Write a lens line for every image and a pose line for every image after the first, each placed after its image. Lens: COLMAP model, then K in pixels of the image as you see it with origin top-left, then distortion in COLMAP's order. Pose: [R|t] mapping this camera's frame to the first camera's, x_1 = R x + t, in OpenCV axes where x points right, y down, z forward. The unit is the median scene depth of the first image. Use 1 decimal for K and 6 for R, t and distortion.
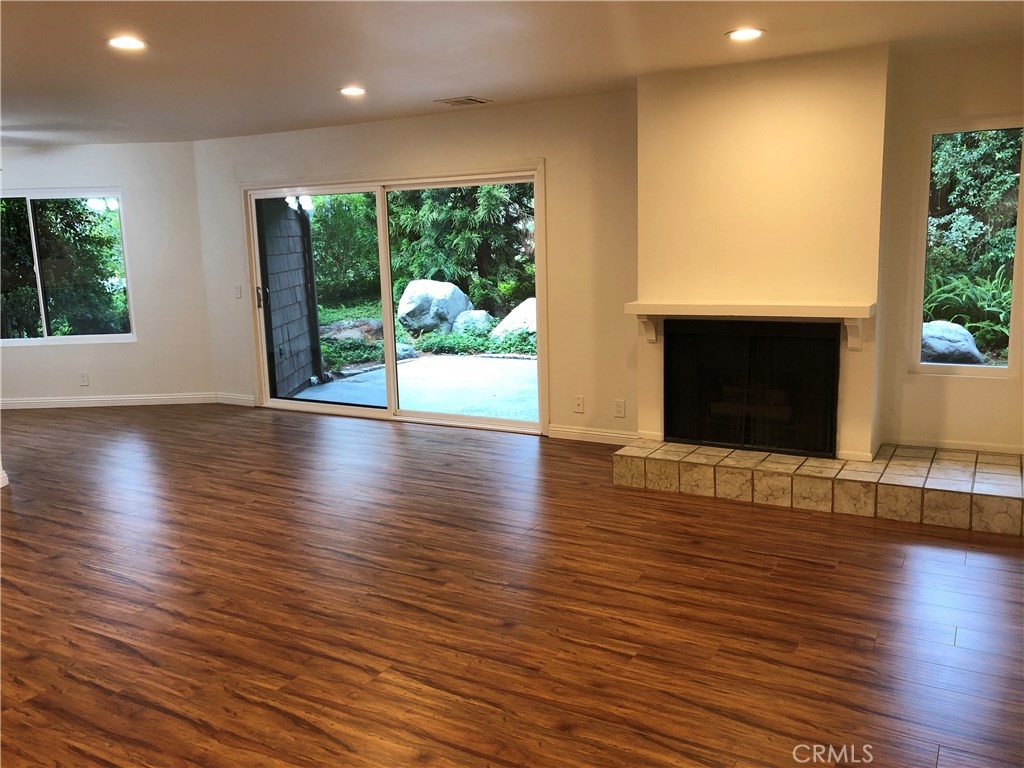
lens RADIAL K [[840.7, 0, 508.0], [0, 840.7, 375.5], [0, 0, 1]] dist [0.030684, -0.012182]
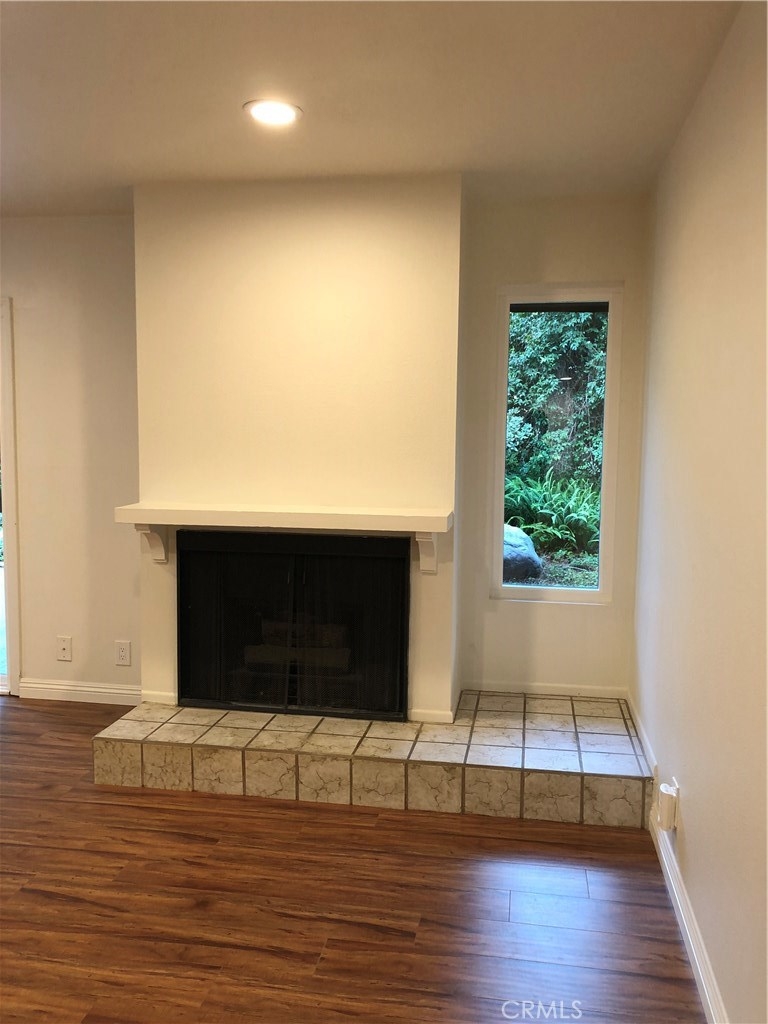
lens RADIAL K [[840.7, 0, 379.9], [0, 840.7, 510.9], [0, 0, 1]] dist [0.030684, -0.012182]
pose [[0.939141, 0.004319, 0.343505, 0.113120], [0.019727, 0.997593, -0.066479, -0.035947], [-0.342966, 0.069209, 0.936795, 0.310209]]
